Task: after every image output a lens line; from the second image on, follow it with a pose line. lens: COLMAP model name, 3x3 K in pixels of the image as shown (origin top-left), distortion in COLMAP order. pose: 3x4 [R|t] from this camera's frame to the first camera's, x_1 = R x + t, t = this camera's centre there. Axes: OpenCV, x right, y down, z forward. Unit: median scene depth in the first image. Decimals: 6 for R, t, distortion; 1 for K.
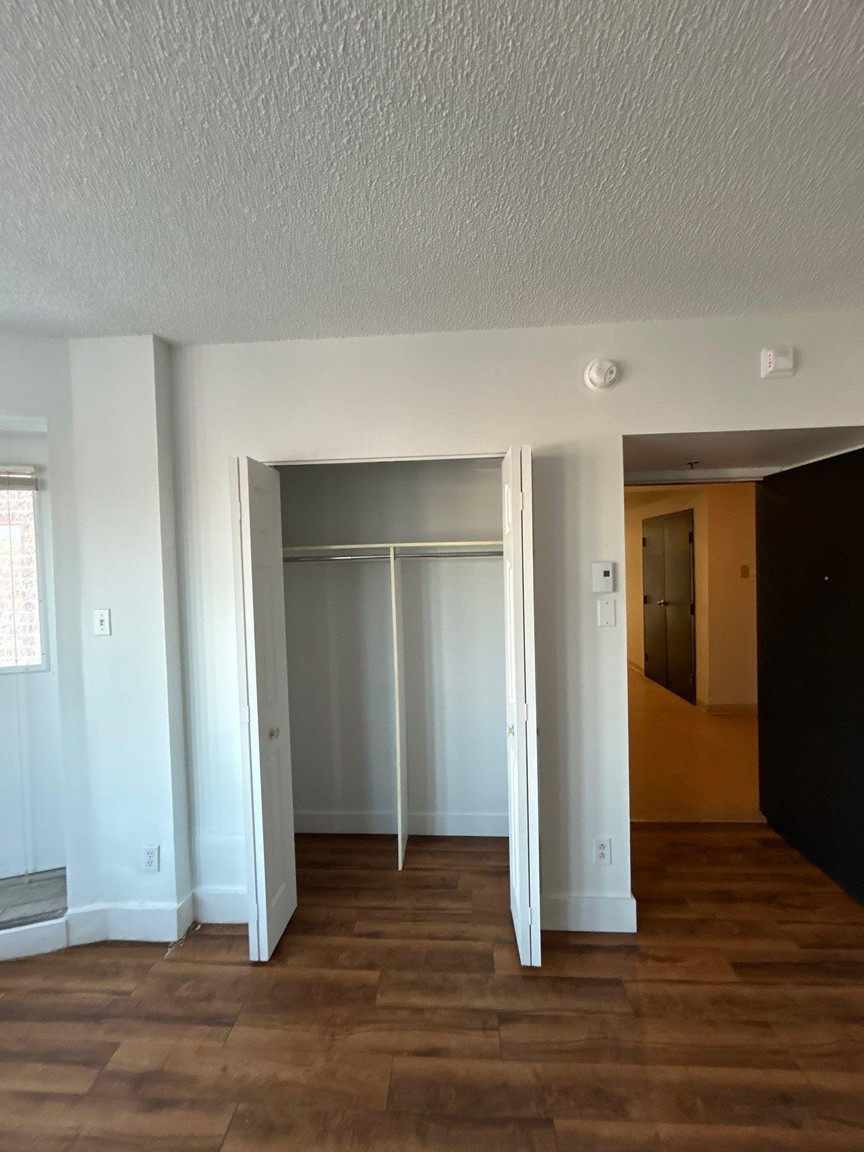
lens RADIAL K [[461.3, 0, 432.0], [0, 461.3, 575.6], [0, 0, 1]] dist [0.001758, -0.001030]
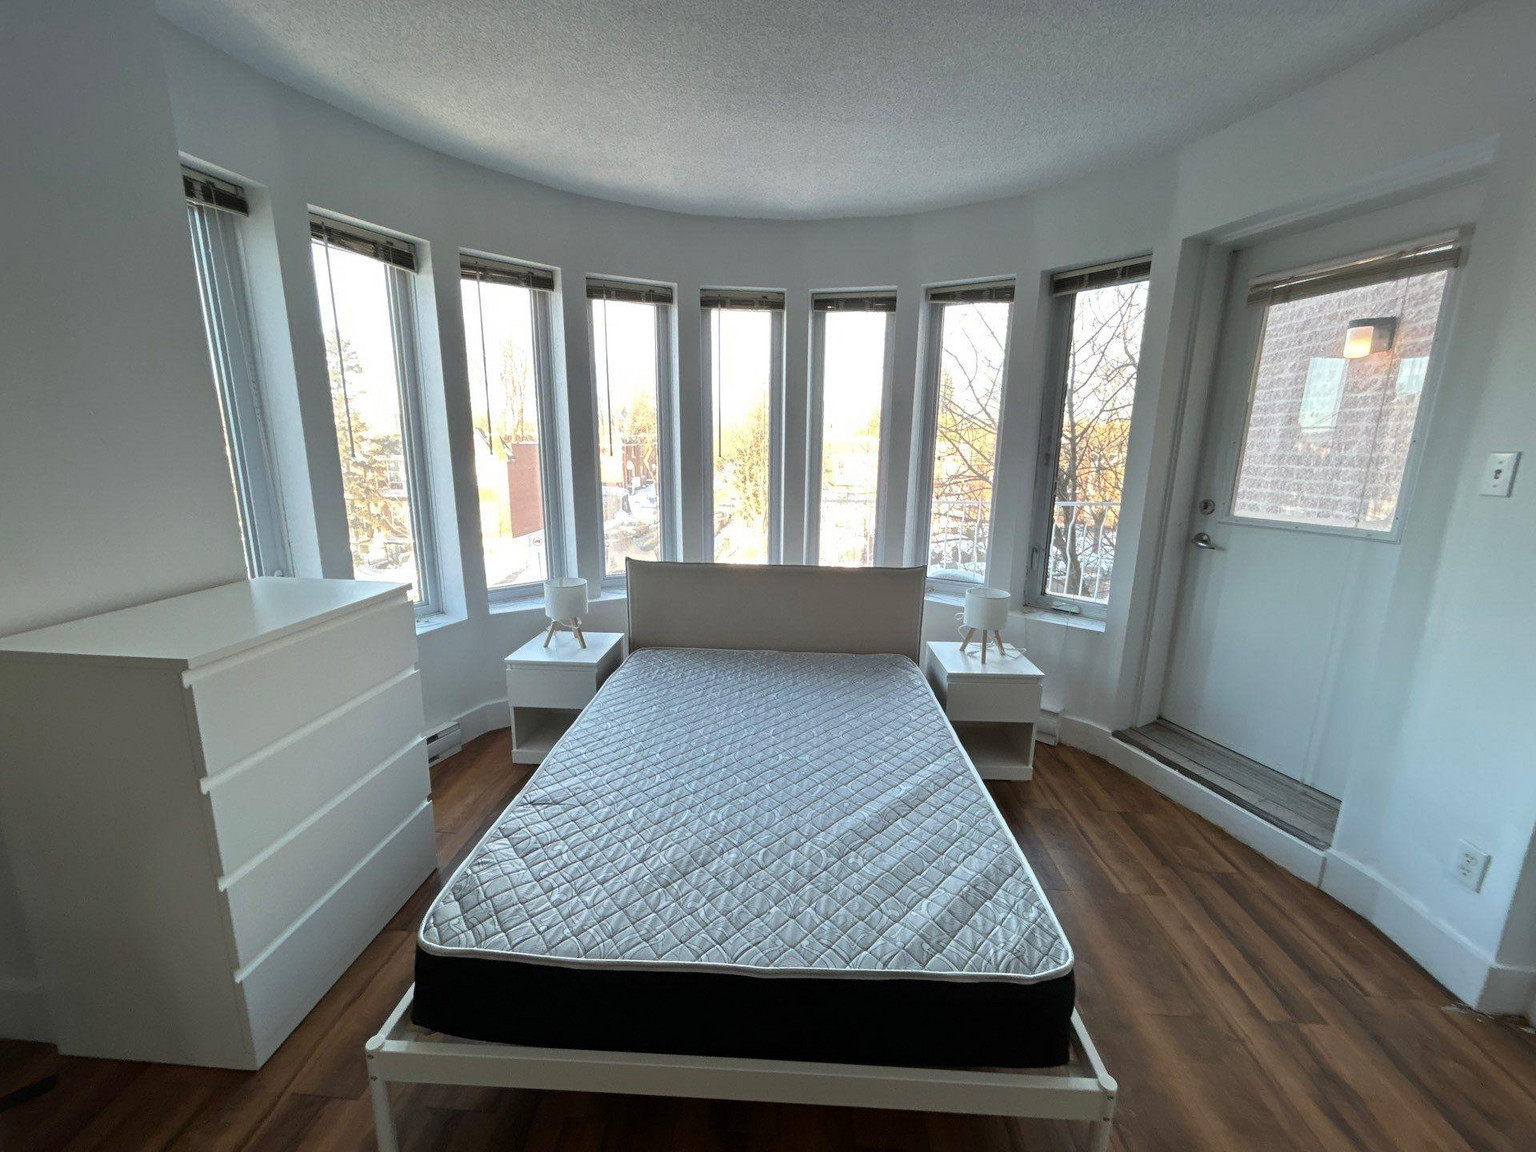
lens RADIAL K [[615.0, 0, 767.3], [0, 615.0, 575.7], [0, 0, 1]] dist [0.001758, -0.001030]
pose [[-0.004720, 0.235256, -0.971922, 0.106920], [-0.032800, 0.971373, 0.235283, 0.072199], [0.999451, 0.032990, 0.003132, 0.042458]]
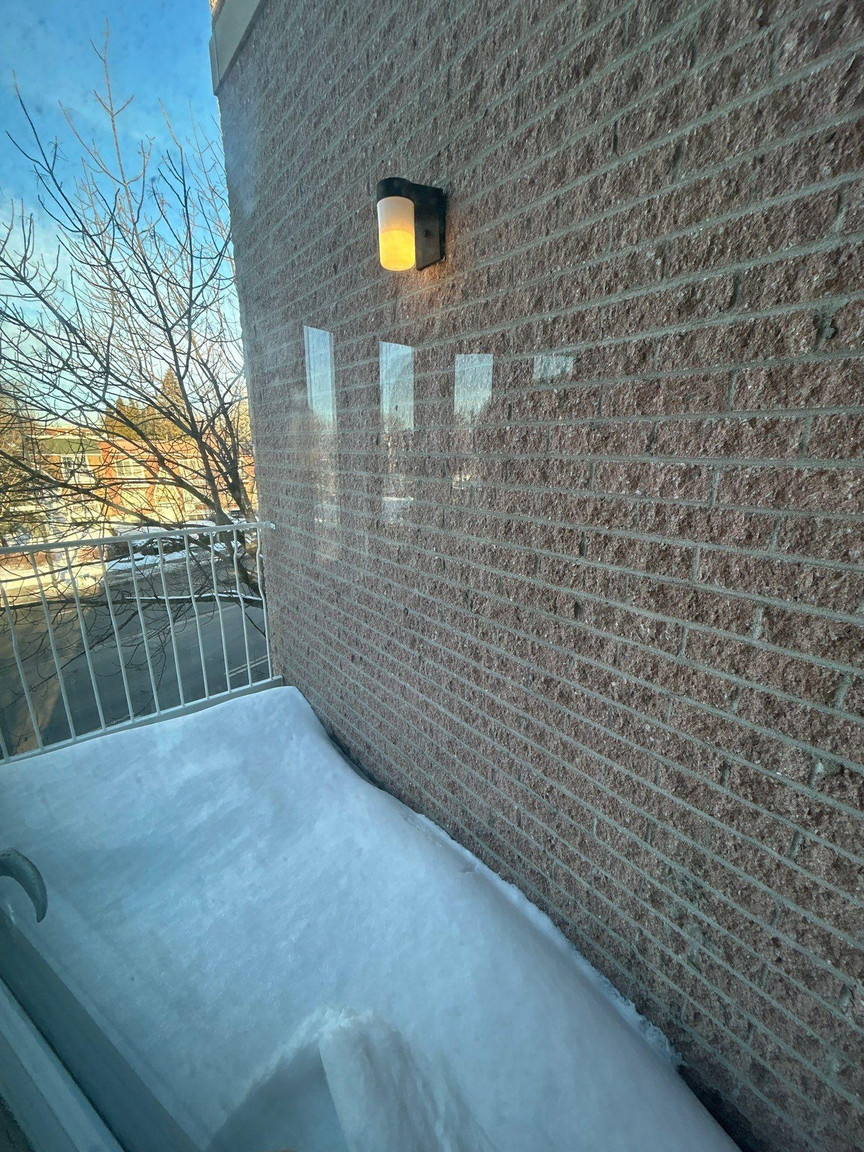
lens RADIAL K [[461.3, 0, 429.4], [0, 461.3, 578.2], [0, 0, 1]] dist [0.001758, -0.001030]
pose [[0.666116, 0.234531, -0.708015, -0.604408], [-0.044998, 0.960182, 0.275728, 0.076554], [0.744490, -0.151807, 0.650146, 0.722830]]
